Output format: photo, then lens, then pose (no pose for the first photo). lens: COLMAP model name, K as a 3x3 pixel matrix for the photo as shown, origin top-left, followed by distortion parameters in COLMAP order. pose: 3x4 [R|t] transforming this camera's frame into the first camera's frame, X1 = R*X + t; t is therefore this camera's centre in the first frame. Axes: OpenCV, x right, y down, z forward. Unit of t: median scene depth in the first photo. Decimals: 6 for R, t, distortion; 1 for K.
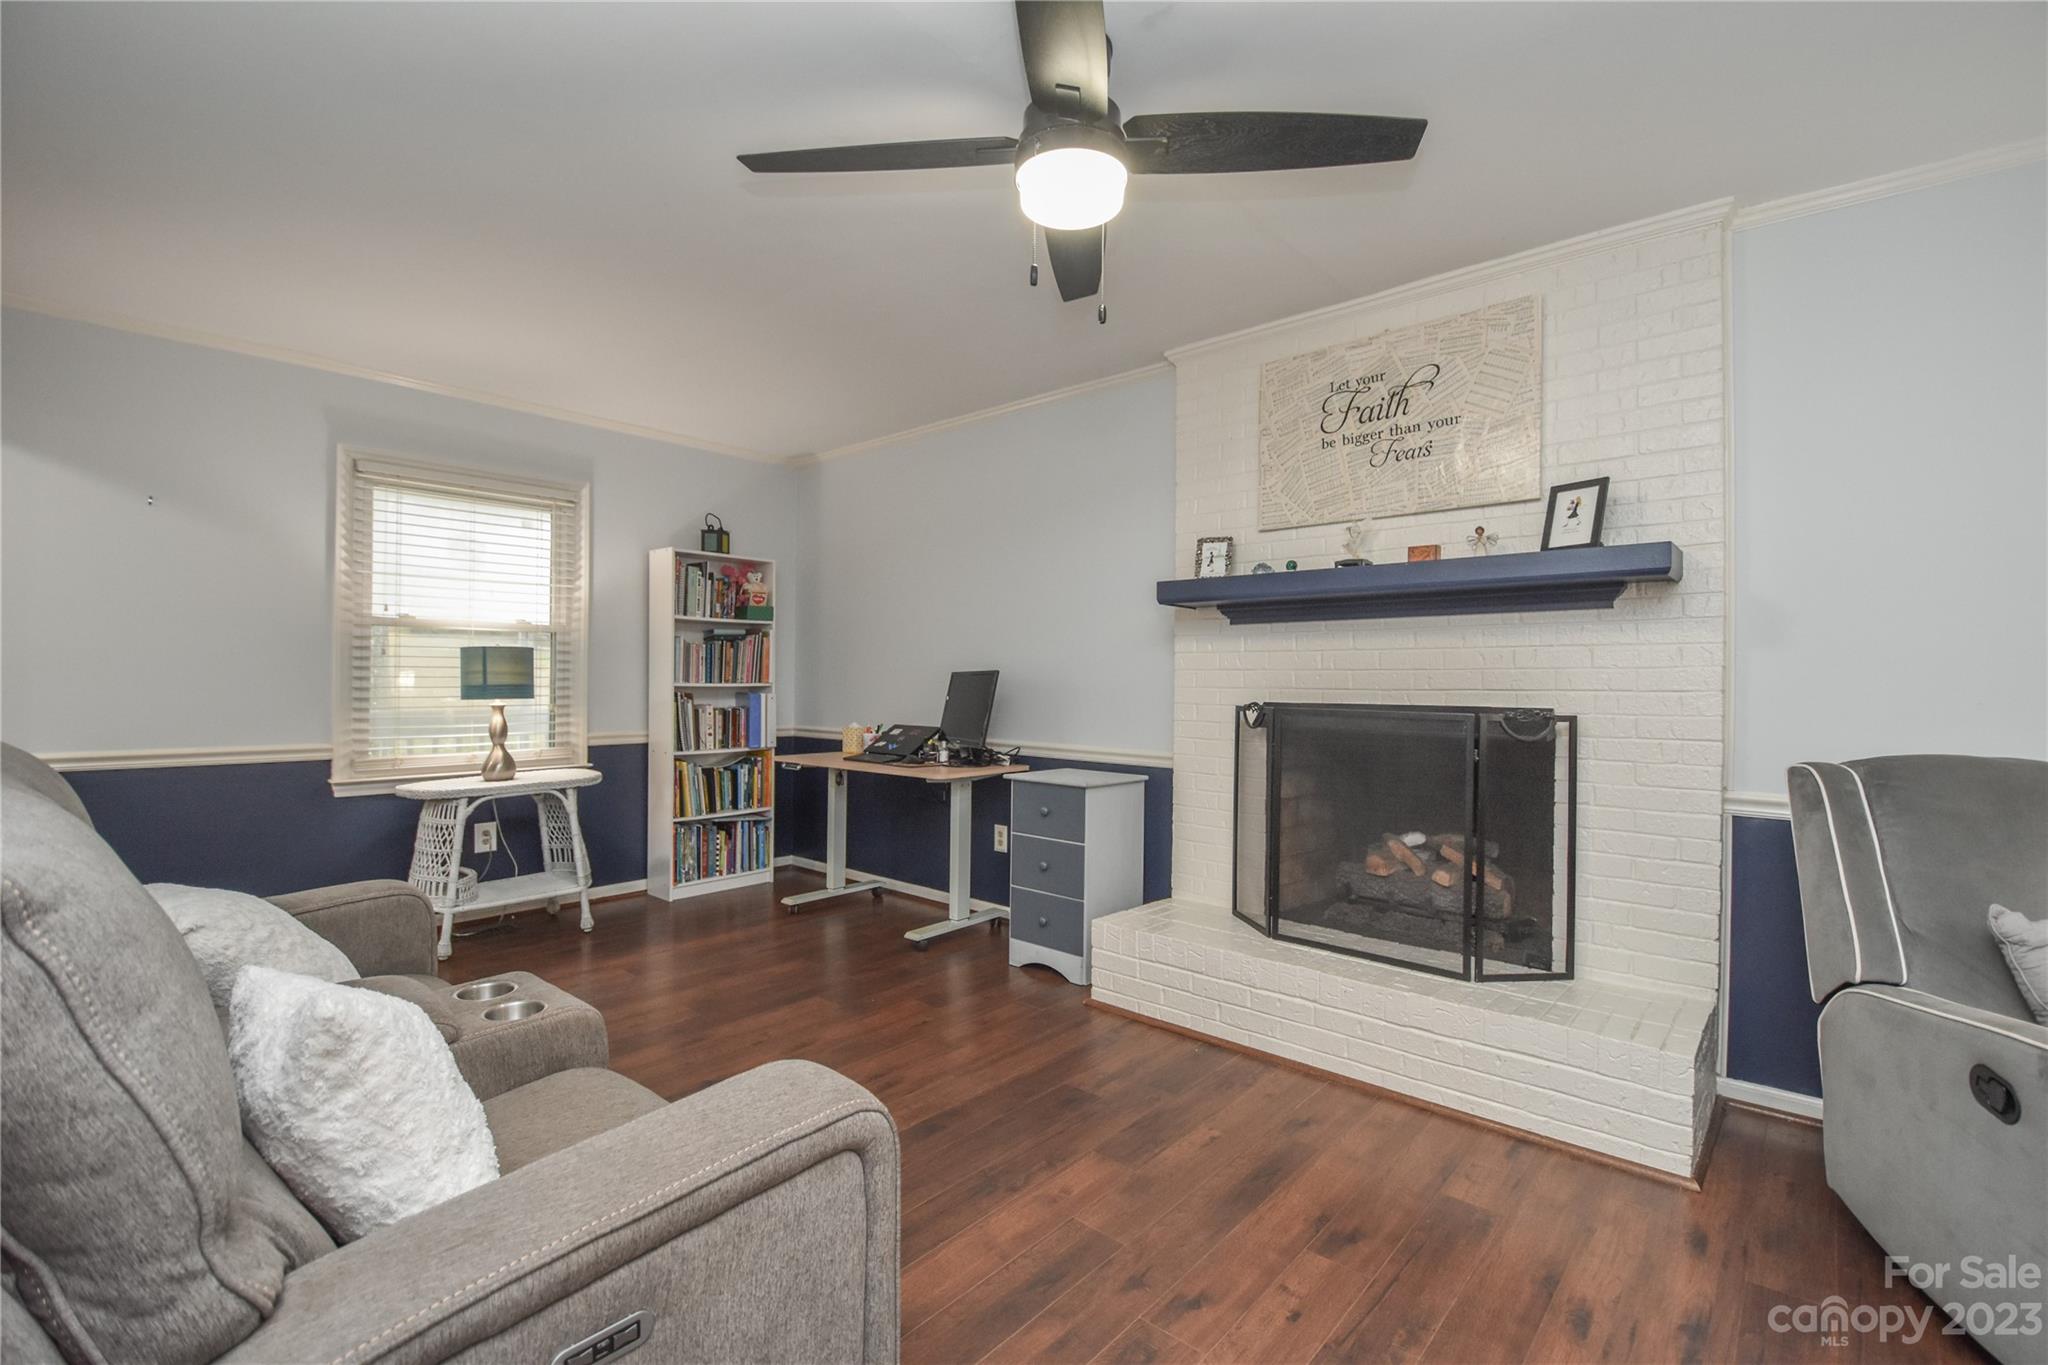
lens RADIAL K [[897.2, 0, 1035.8], [0, 897.2, 680.4], [0, 0, 1]] dist [0.001244, -0.013176]
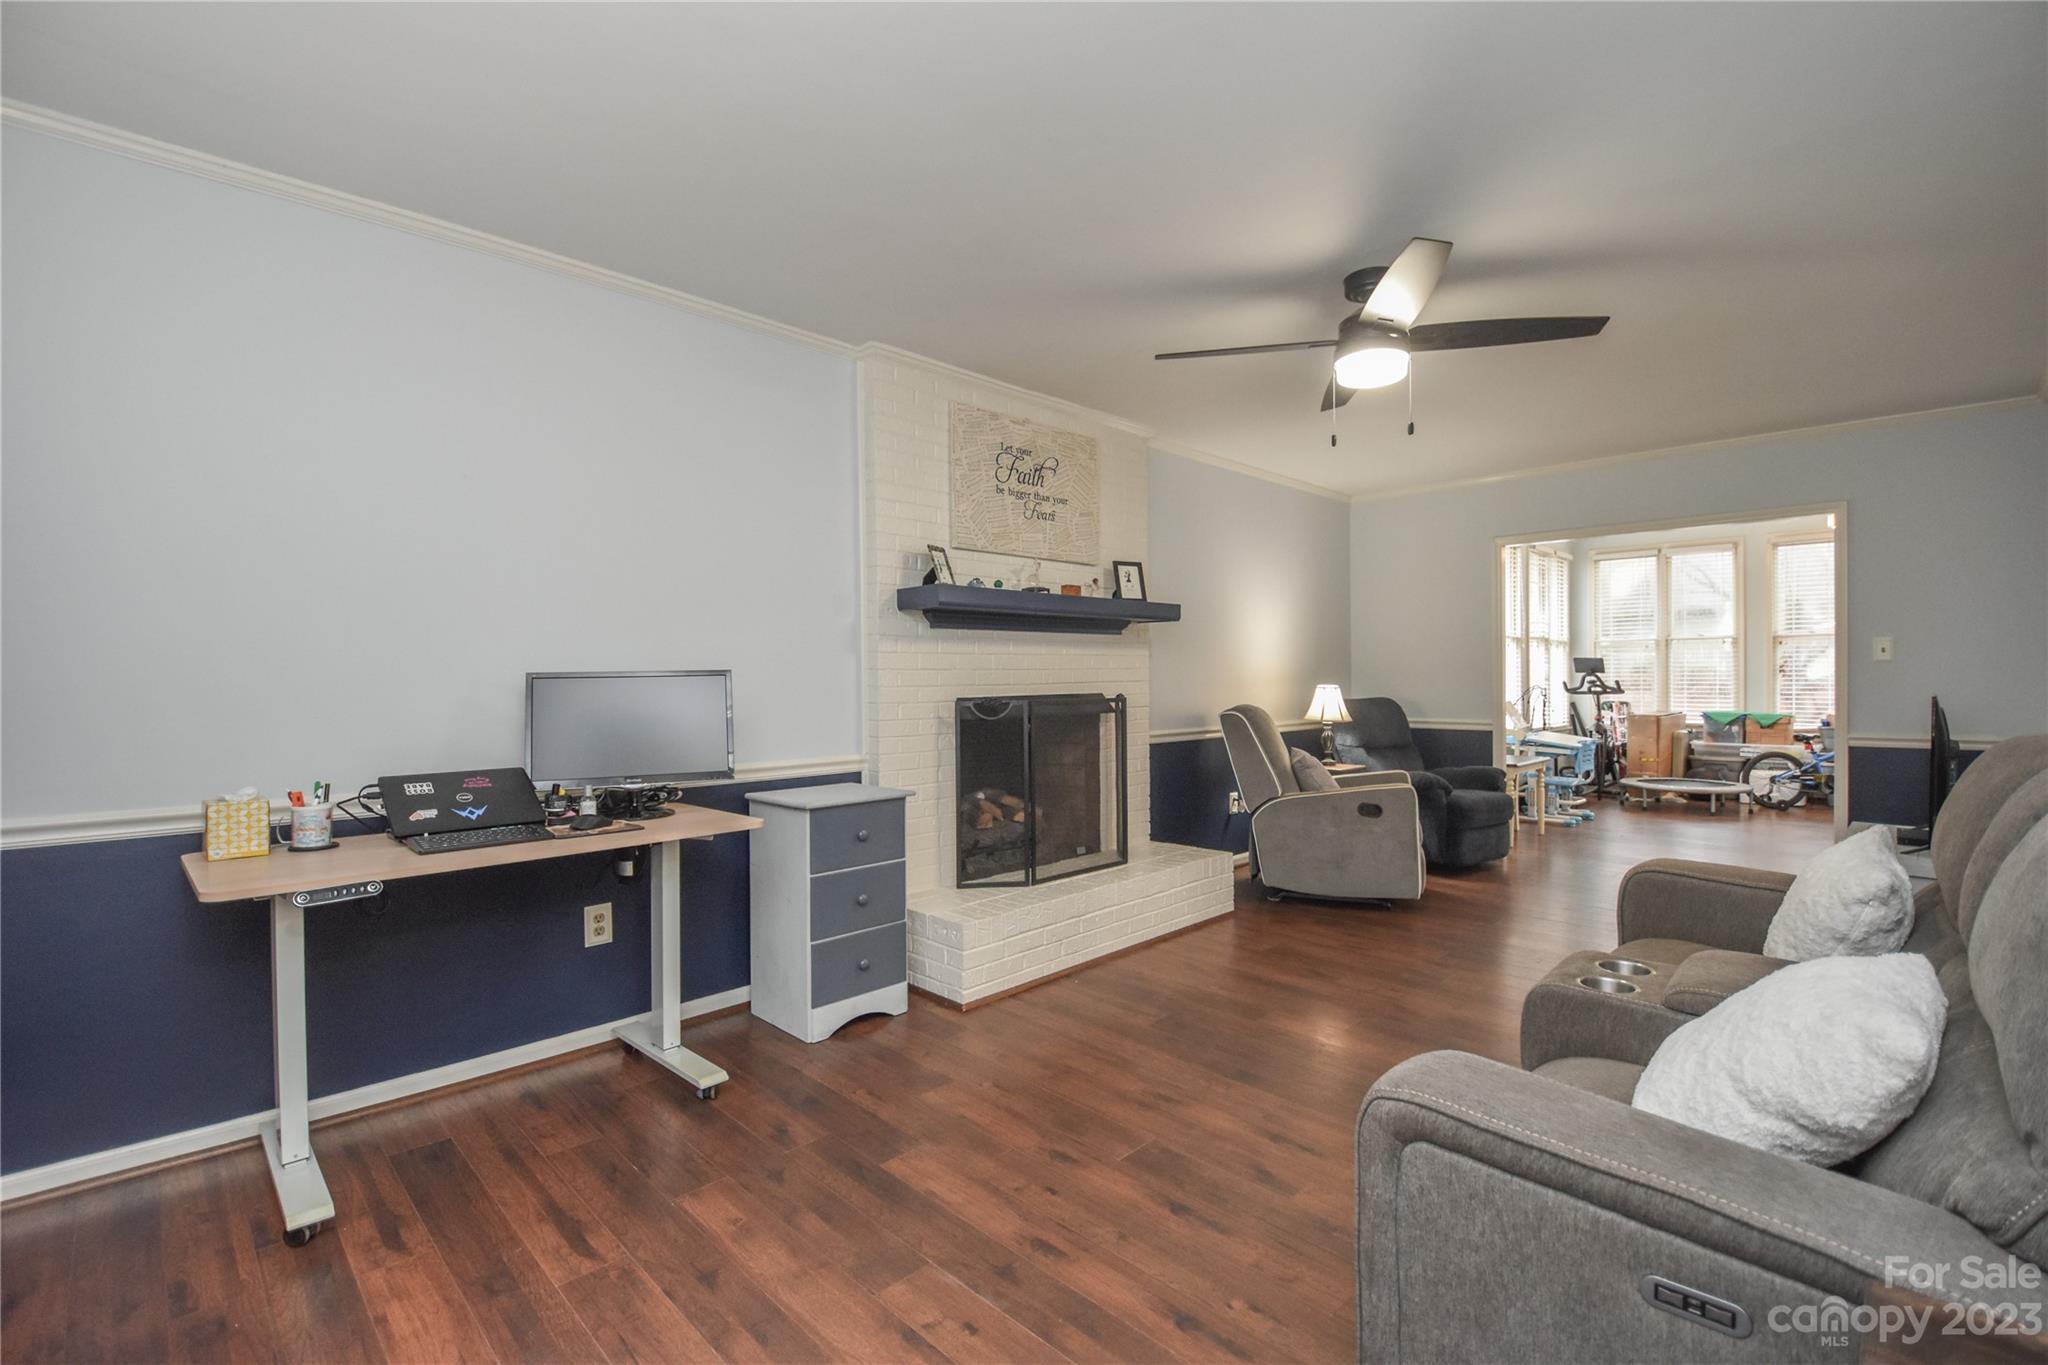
lens RADIAL K [[897.2, 0, 1032.2], [0, 897.2, 678.8], [0, 0, 1]] dist [0.001244, -0.013176]
pose [[0.070182, -0.011512, 0.997468, -0.966321], [0.009671, 0.999894, 0.010859, -0.012900], [-0.997487, 0.008884, 0.070286, 0.902240]]
